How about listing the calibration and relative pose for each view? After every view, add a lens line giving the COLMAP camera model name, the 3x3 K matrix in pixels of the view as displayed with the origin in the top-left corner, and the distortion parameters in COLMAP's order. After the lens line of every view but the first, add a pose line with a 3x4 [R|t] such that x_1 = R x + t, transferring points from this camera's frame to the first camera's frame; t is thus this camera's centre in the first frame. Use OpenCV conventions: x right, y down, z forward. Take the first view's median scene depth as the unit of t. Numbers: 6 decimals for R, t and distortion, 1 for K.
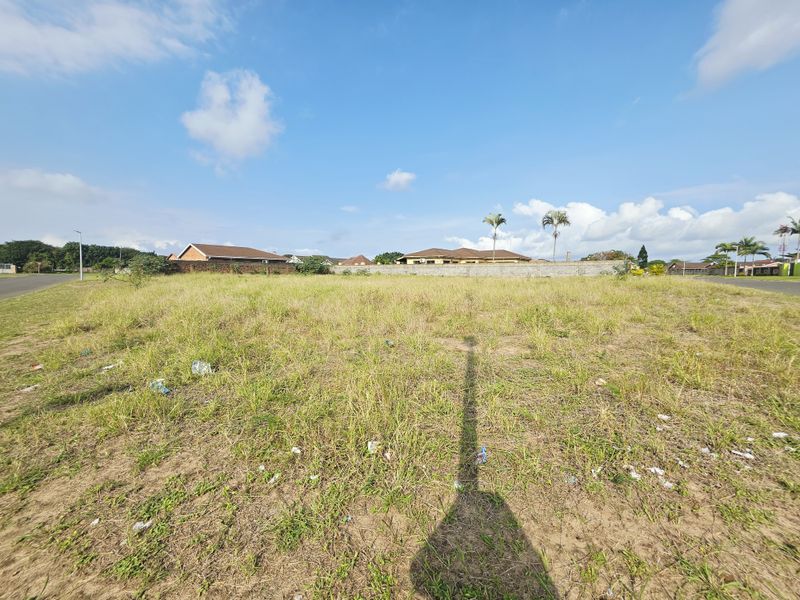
lens RADIAL K [[336.3, 0, 406.9], [0, 336.3, 290.6], [0, 0, 1]] dist [-0.010708, 0.003023]
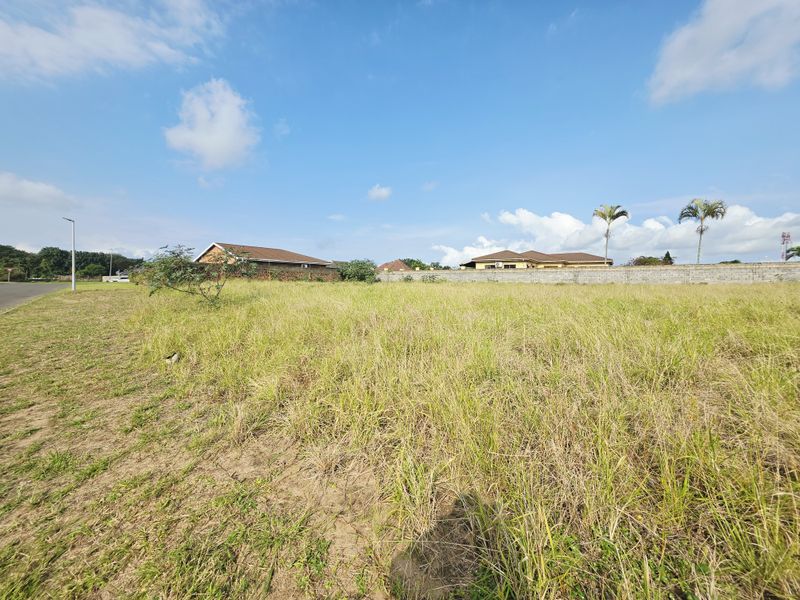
lens RADIAL K [[326.8, 0, 404.1], [0, 326.8, 293.4], [0, 0, 1]] dist [-0.005485, 0.000455]
pose [[0.998963, -0.004443, 0.045315, -0.187432], [0.005118, 0.999877, -0.014801, -0.007071], [-0.045244, 0.015017, 0.998863, 0.177775]]
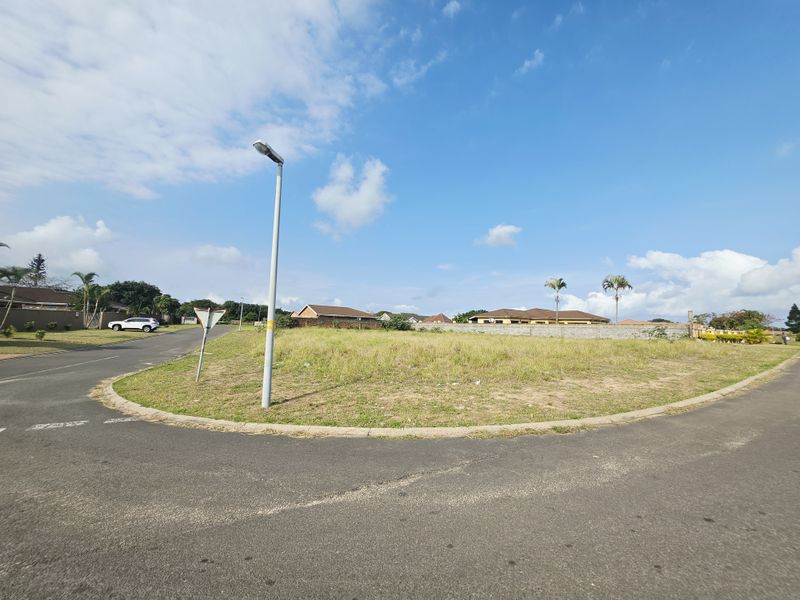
lens RADIAL K [[336.3, 0, 399.7], [0, 336.3, 289.8], [0, 0, 1]] dist [-0.010708, 0.003023]
pose [[0.954061, -0.010145, -0.299440, 0.075671], [-0.040526, 0.985872, -0.162525, 0.001951], [0.296858, 0.167194, 0.940171, -0.111144]]
